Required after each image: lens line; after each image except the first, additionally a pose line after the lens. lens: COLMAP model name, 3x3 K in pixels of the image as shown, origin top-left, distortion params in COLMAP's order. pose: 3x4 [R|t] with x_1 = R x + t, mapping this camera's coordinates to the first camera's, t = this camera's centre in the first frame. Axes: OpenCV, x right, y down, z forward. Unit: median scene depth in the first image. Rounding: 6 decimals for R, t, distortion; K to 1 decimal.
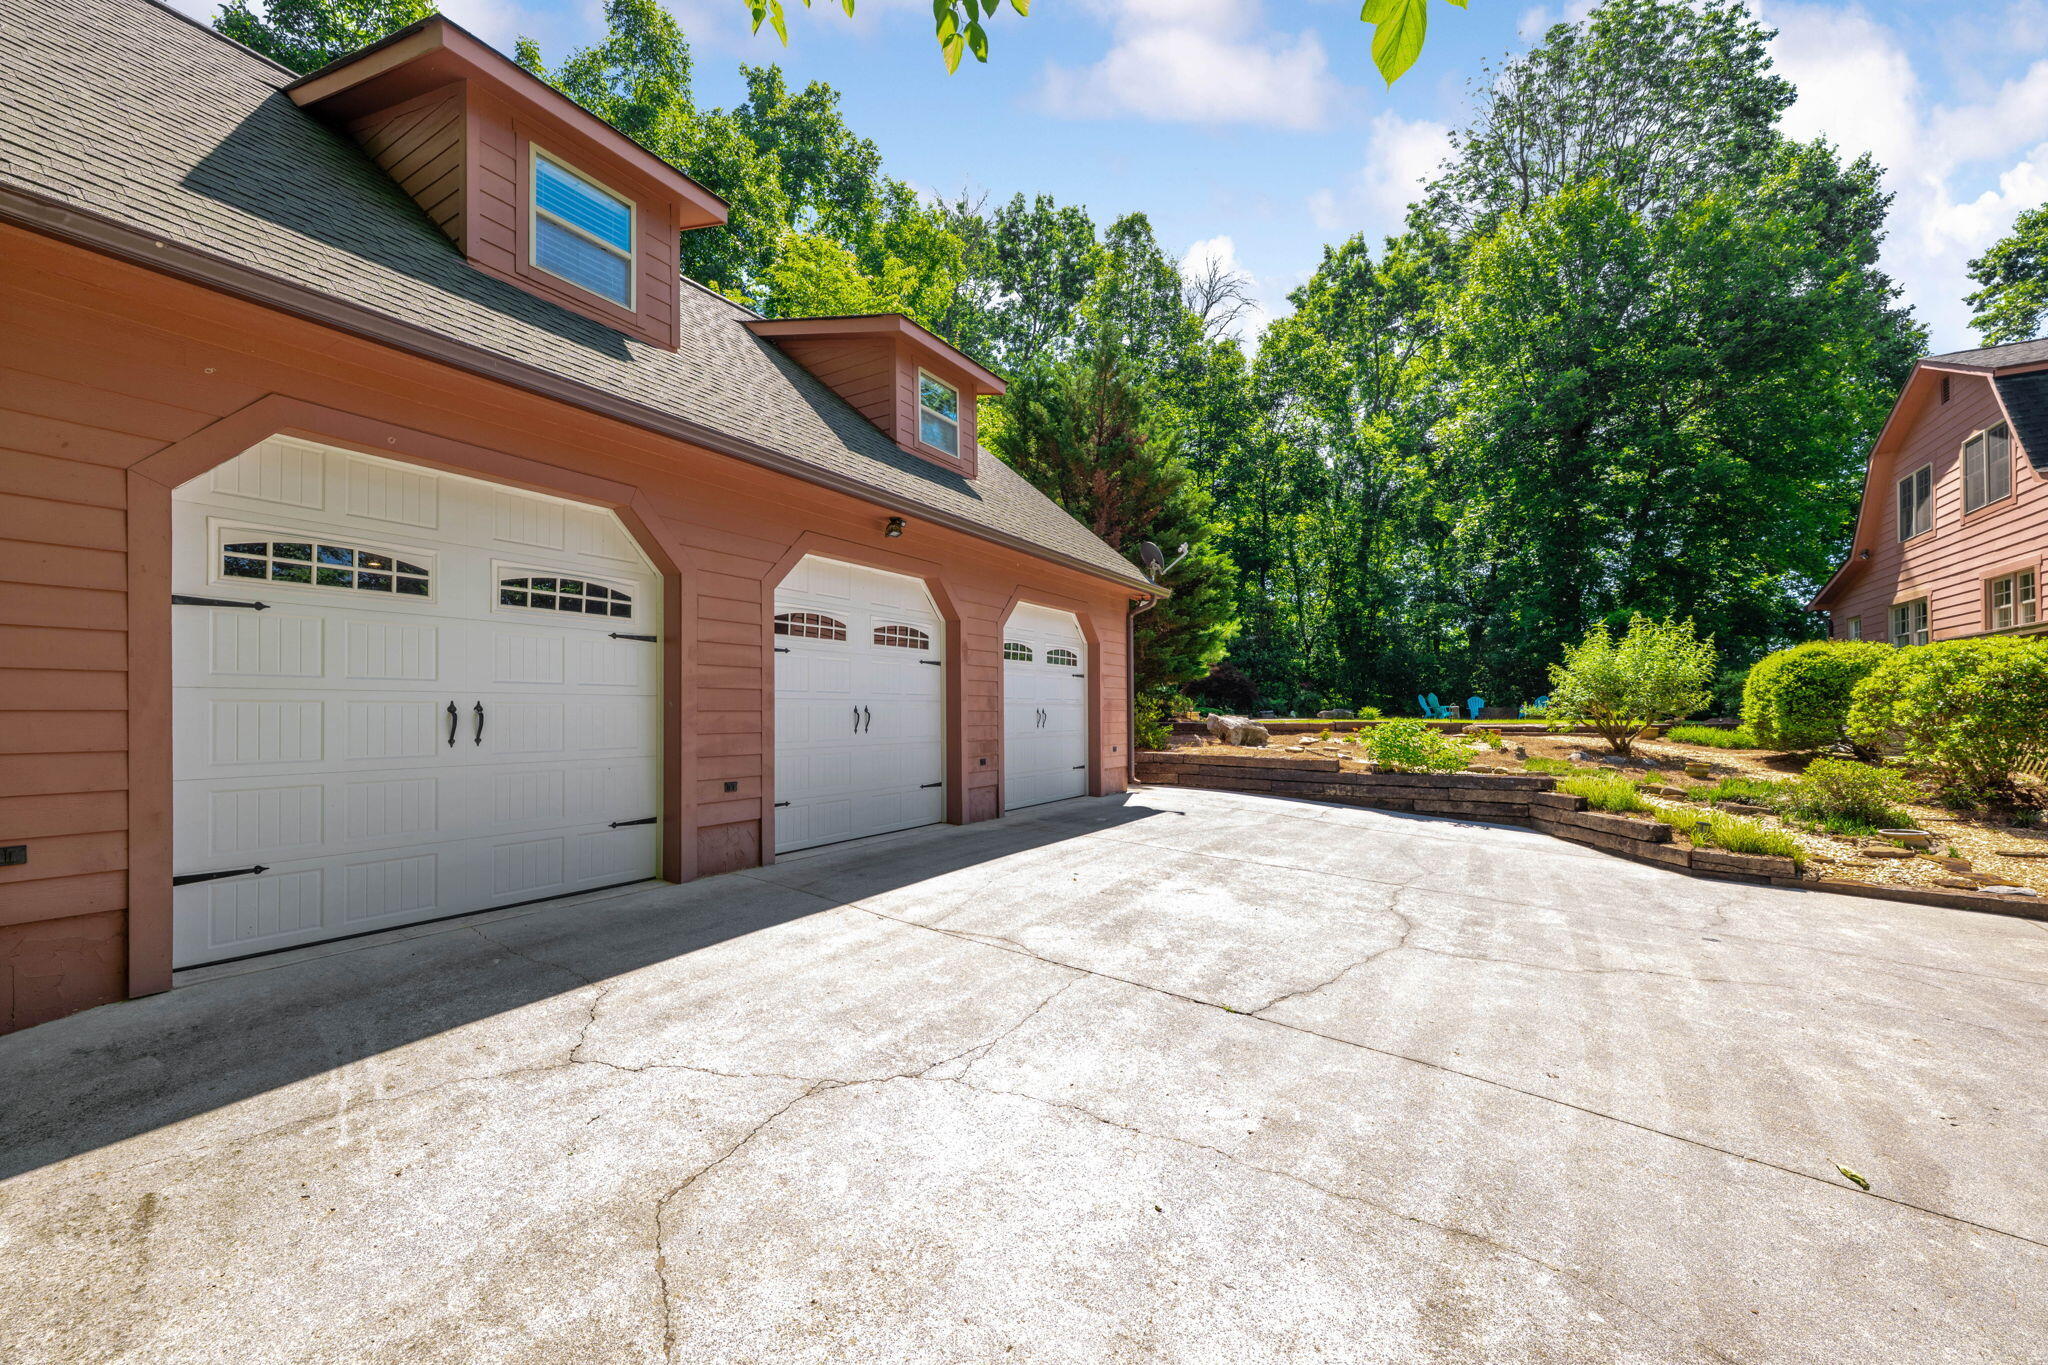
lens RADIAL K [[826.1, 0, 1018.2], [0, 826.1, 719.5], [0, 0, 1]] dist [-0.001176, -0.000312]
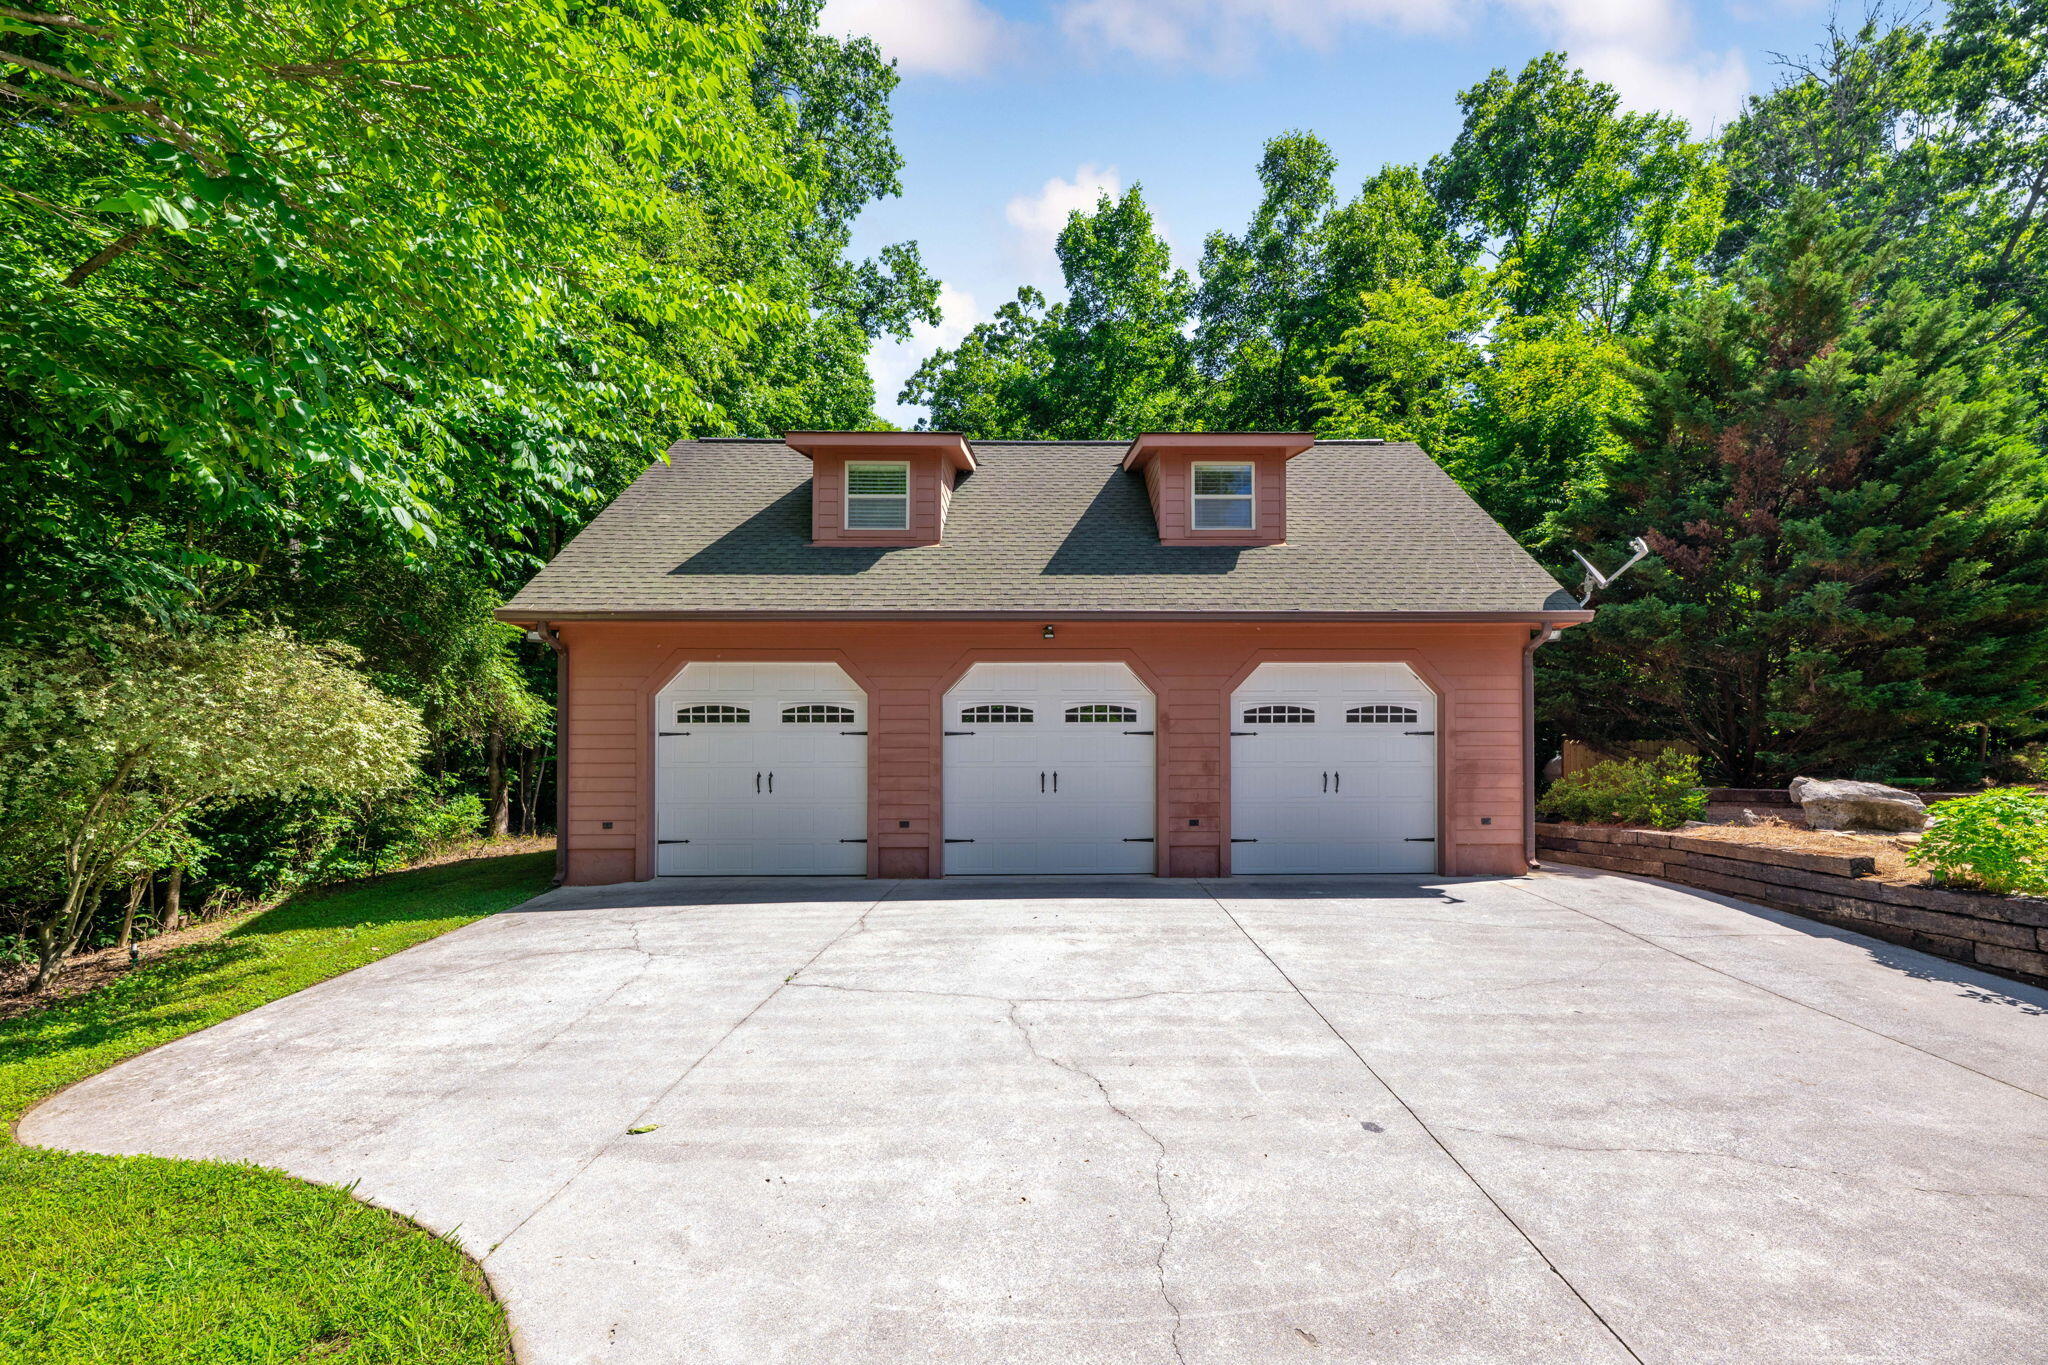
lens RADIAL K [[819.8, 0, 1019.5], [0, 819.8, 781.0], [0, 0, 1]] dist [-0.000469, -0.000041]
pose [[0.528841, 0.007741, -0.848685, 1.439987], [-0.005386, 0.999969, 0.005764, -0.015050], [0.848704, 0.001523, 0.528867, 0.474989]]
